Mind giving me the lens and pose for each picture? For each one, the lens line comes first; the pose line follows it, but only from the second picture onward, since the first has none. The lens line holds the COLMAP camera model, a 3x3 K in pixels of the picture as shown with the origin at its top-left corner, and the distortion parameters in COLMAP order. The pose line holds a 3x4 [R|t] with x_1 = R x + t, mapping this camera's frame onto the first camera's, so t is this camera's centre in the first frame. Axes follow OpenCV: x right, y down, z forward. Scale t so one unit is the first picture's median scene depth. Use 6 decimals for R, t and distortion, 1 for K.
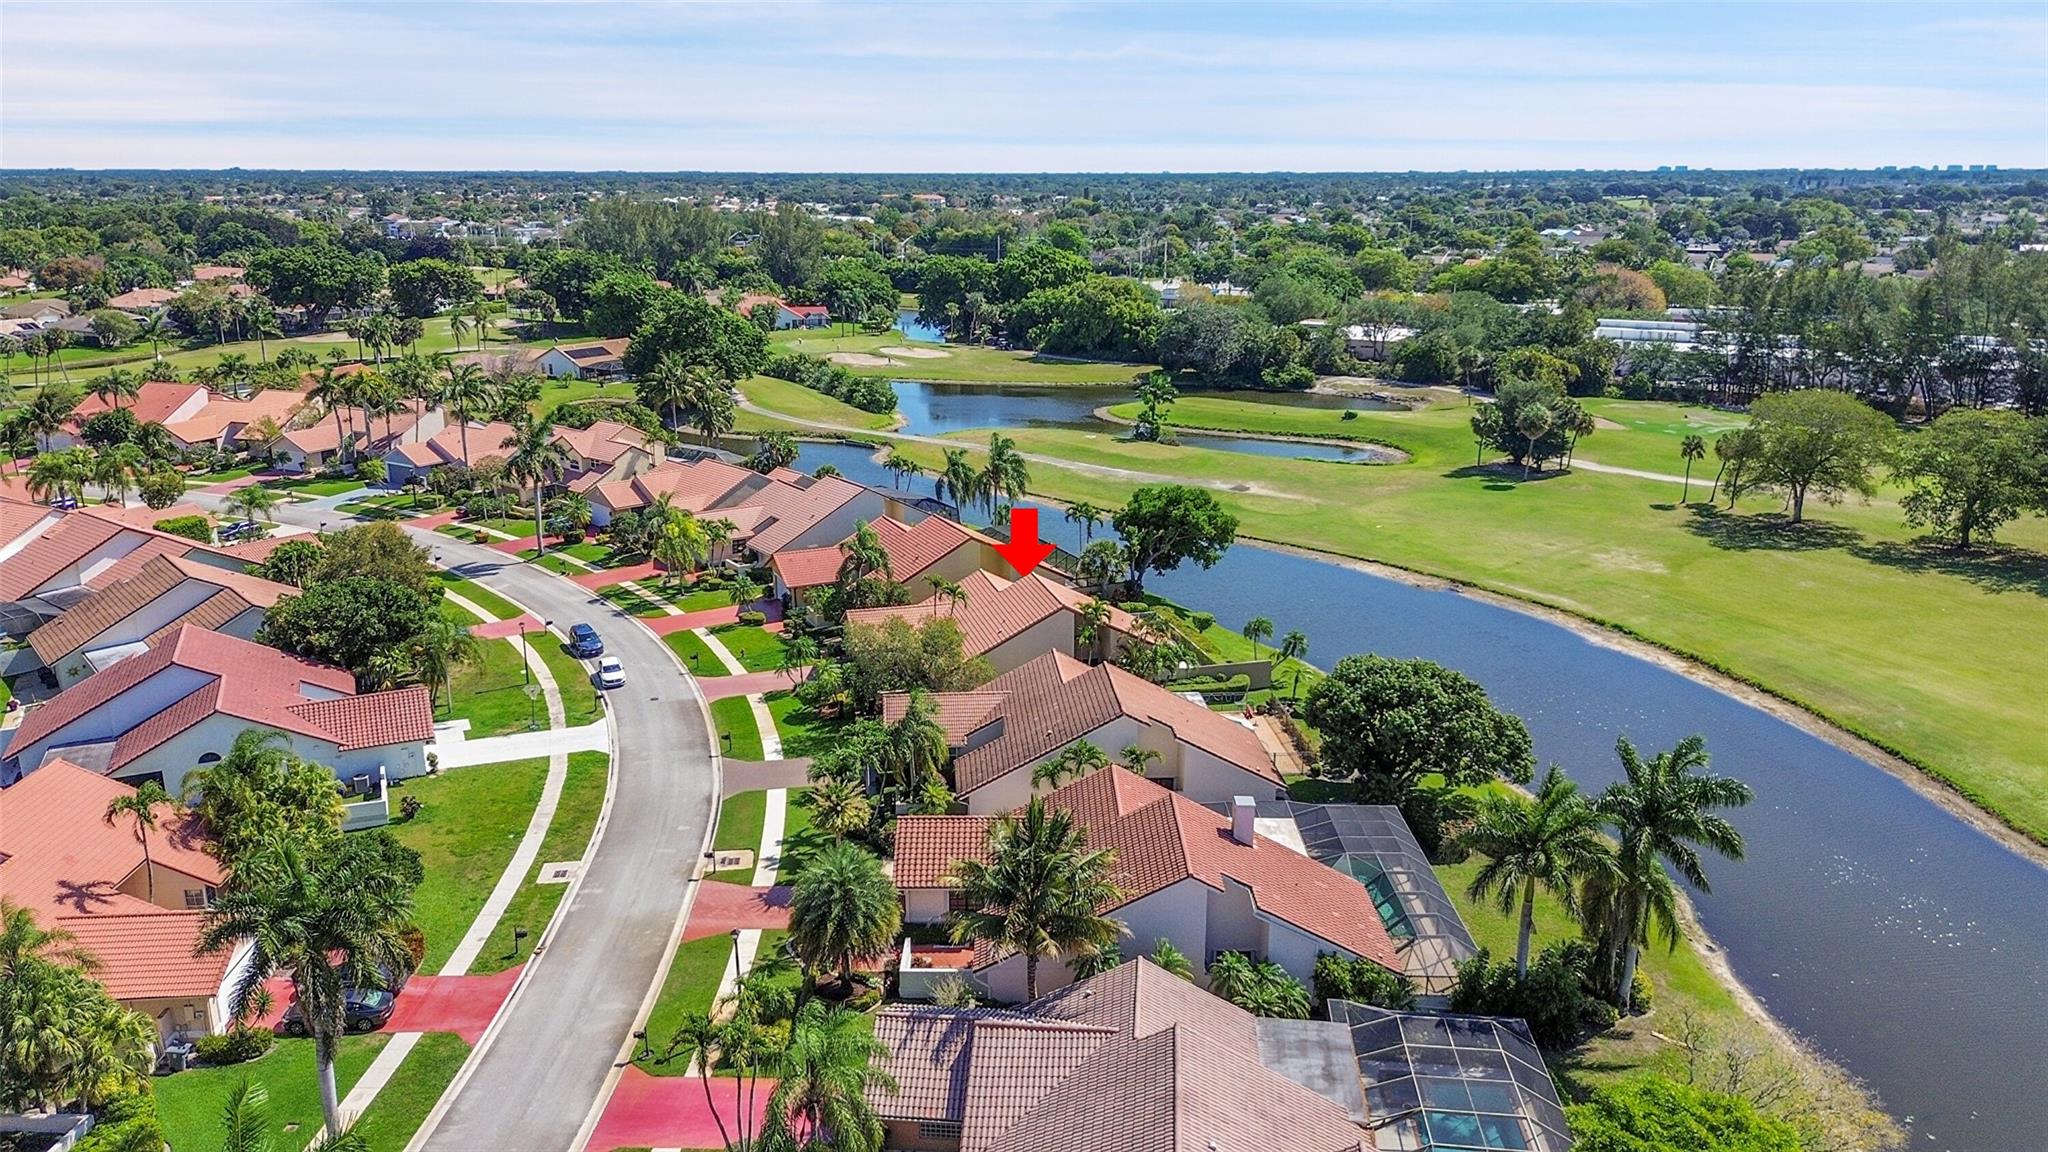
lens RADIAL K [[1403.8, 0, 1024.7], [0, 1403.8, 575.4], [0, 0, 1]] dist [0.008525, -0.002538]
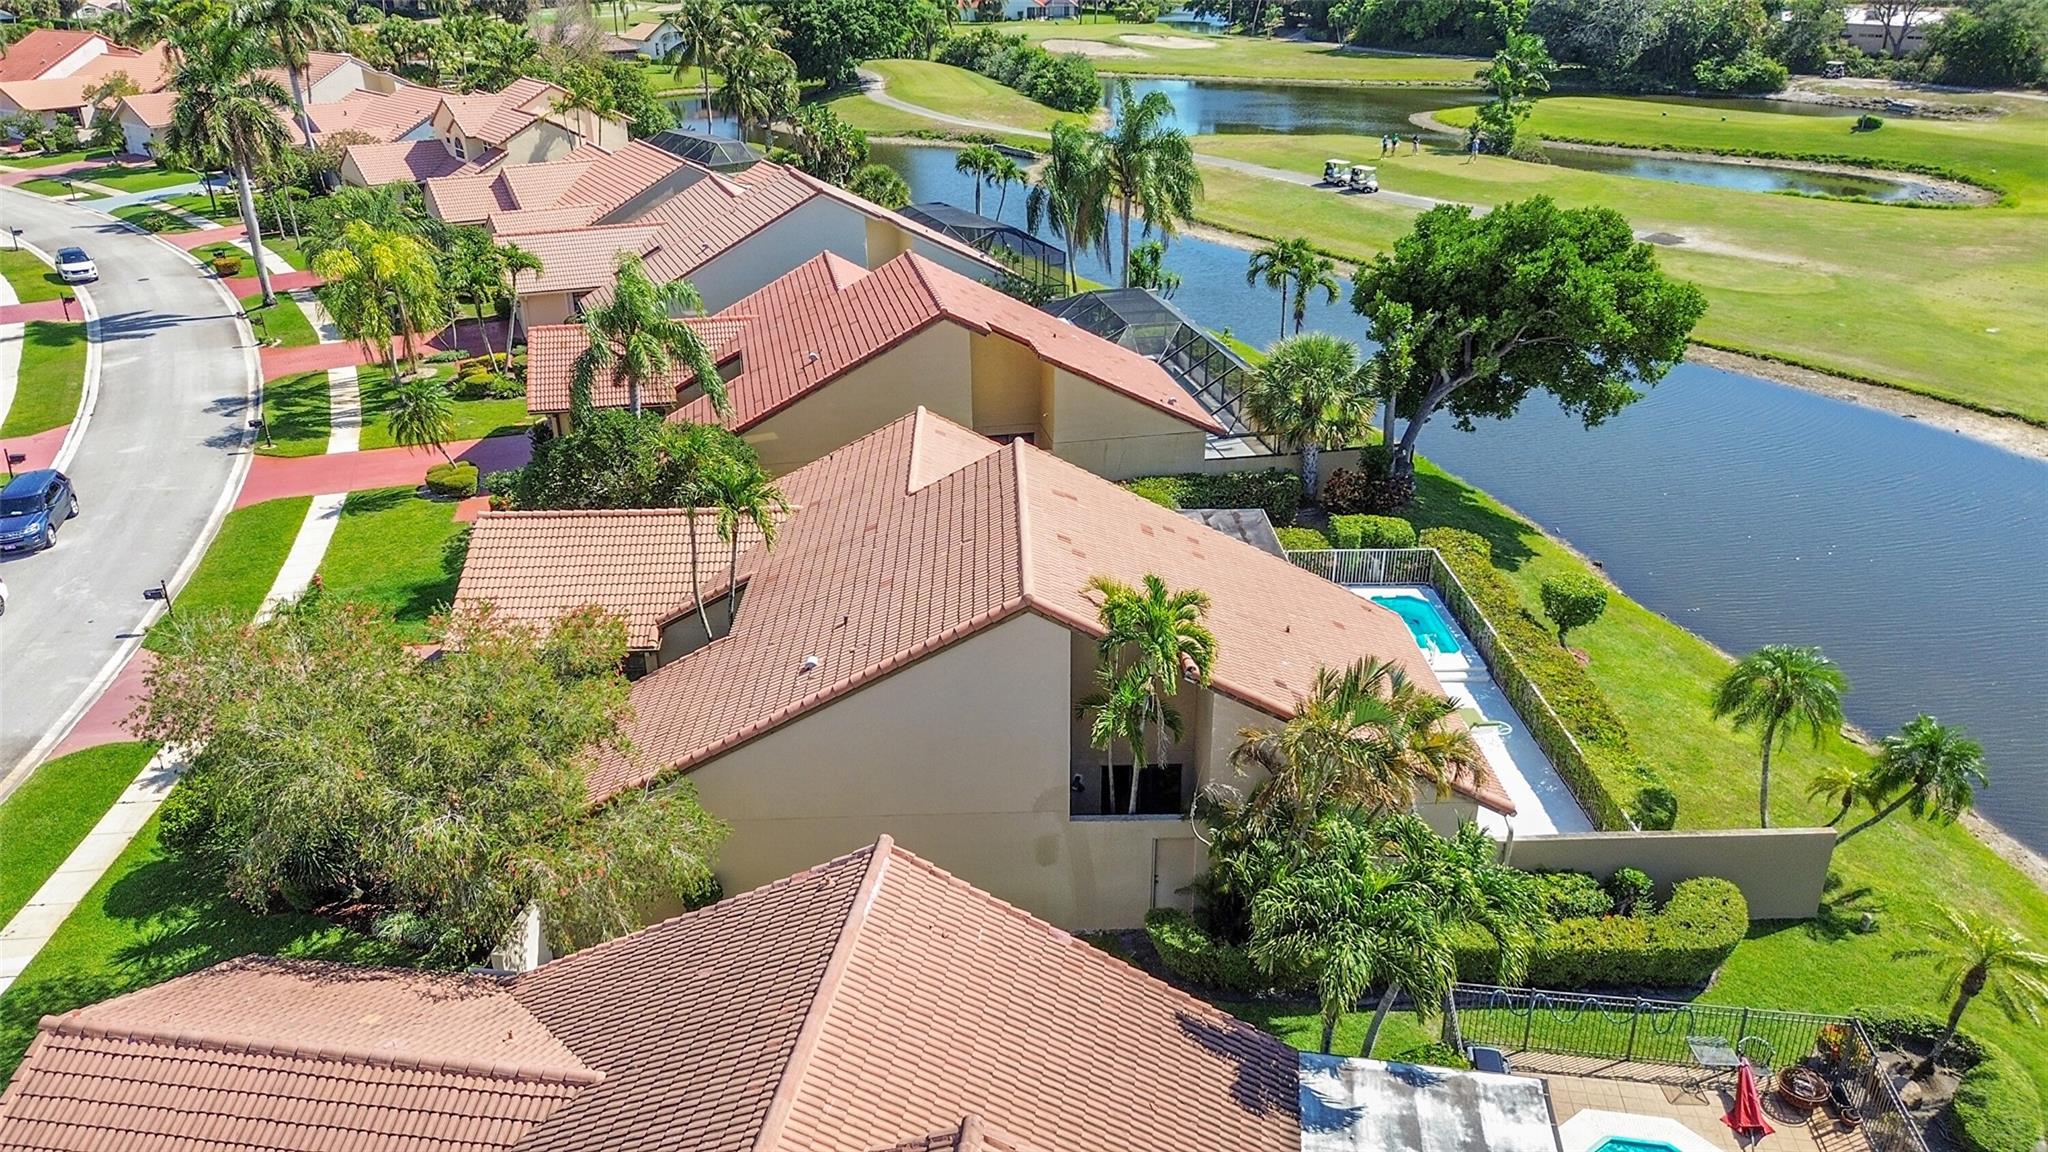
lens RADIAL K [[1403.8, 0, 1021.3], [0, 1403.8, 577.2], [0, 0, 1]] dist [0.008525, -0.002538]
pose [[0.972283, 0.090656, -0.215515, 0.048994], [-0.053821, 0.983796, 0.171021, -0.016112], [0.227527, -0.154682, 0.961408, 0.449195]]
